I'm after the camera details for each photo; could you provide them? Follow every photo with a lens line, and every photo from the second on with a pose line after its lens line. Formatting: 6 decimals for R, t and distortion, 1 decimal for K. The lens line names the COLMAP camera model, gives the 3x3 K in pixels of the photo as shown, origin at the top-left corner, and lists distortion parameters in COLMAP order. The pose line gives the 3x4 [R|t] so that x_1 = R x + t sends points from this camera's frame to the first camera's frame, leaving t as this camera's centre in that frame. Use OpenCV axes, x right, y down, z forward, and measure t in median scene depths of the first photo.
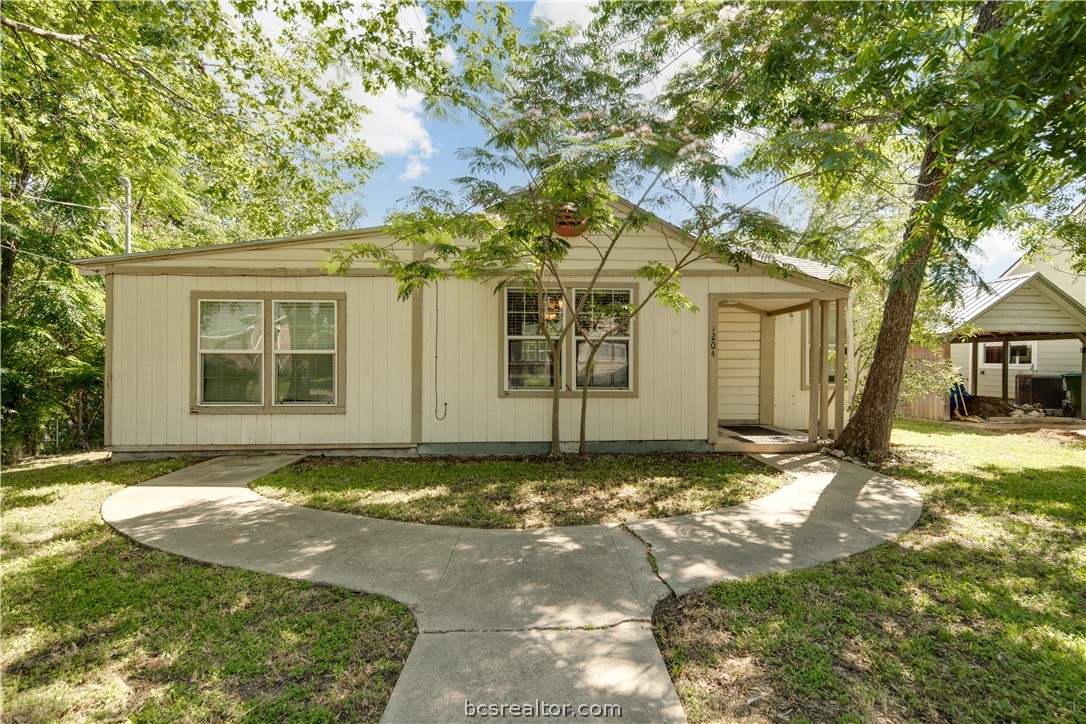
lens RADIAL K [[510.6, 0, 543.0], [0, 510.6, 362.0], [0, 0, 1]] dist [0.000738, -0.000355]
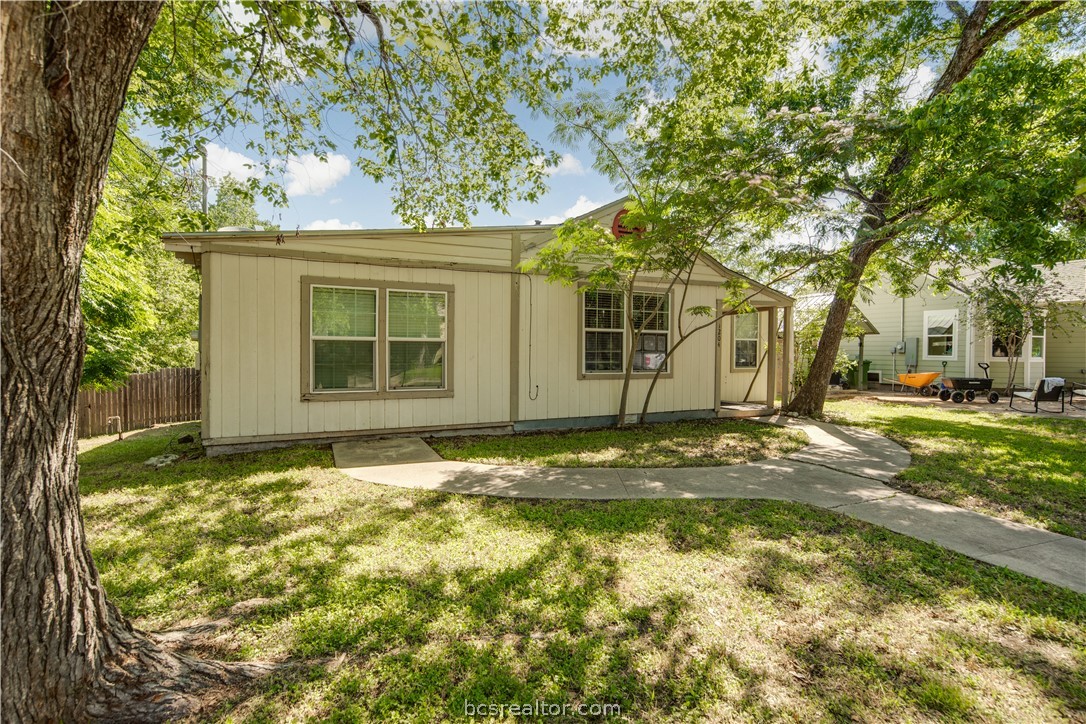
lens RADIAL K [[510.6, 0, 543.0], [0, 510.6, 362.0], [0, 0, 1]] dist [0.000738, -0.000355]
pose [[0.929157, -0.004142, 0.369661, -0.611944], [-0.003456, 0.999796, 0.019892, 0.004678], [-0.369668, -0.019760, 0.928954, -0.077128]]
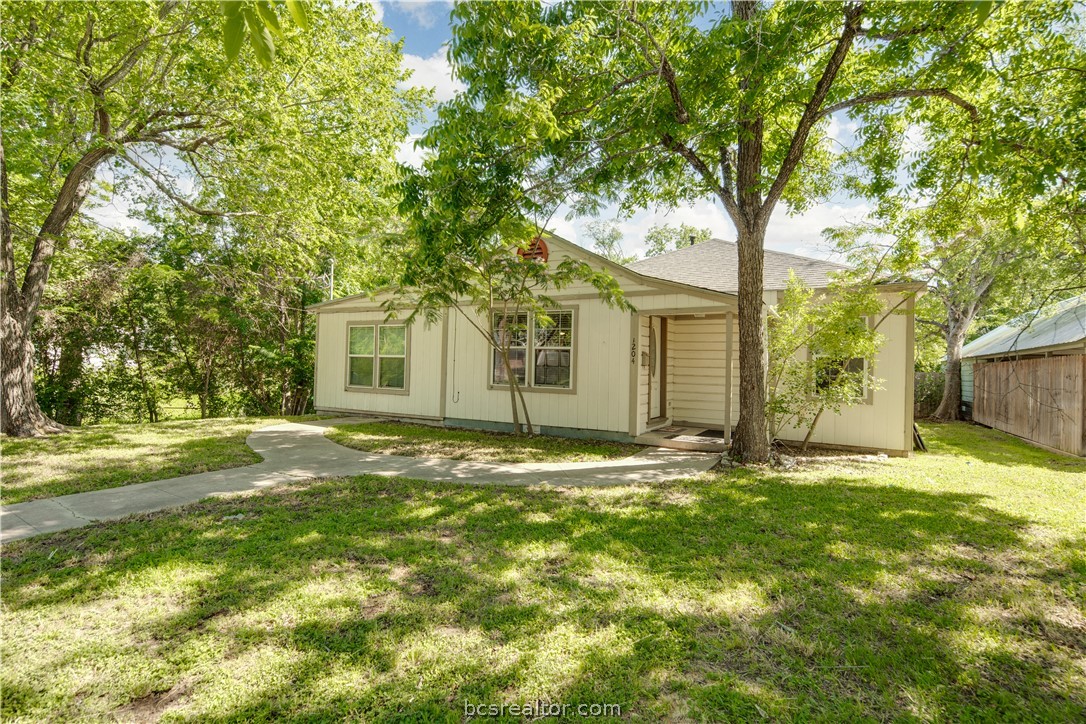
lens RADIAL K [[510.6, 0, 543.0], [0, 510.6, 362.0], [0, 0, 1]] dist [0.000738, -0.000355]
pose [[0.846118, 0.014225, -0.532806, 0.821084], [-0.025094, 0.999598, -0.013163, 0.007701], [0.532404, 0.024508, 0.846135, -0.131957]]
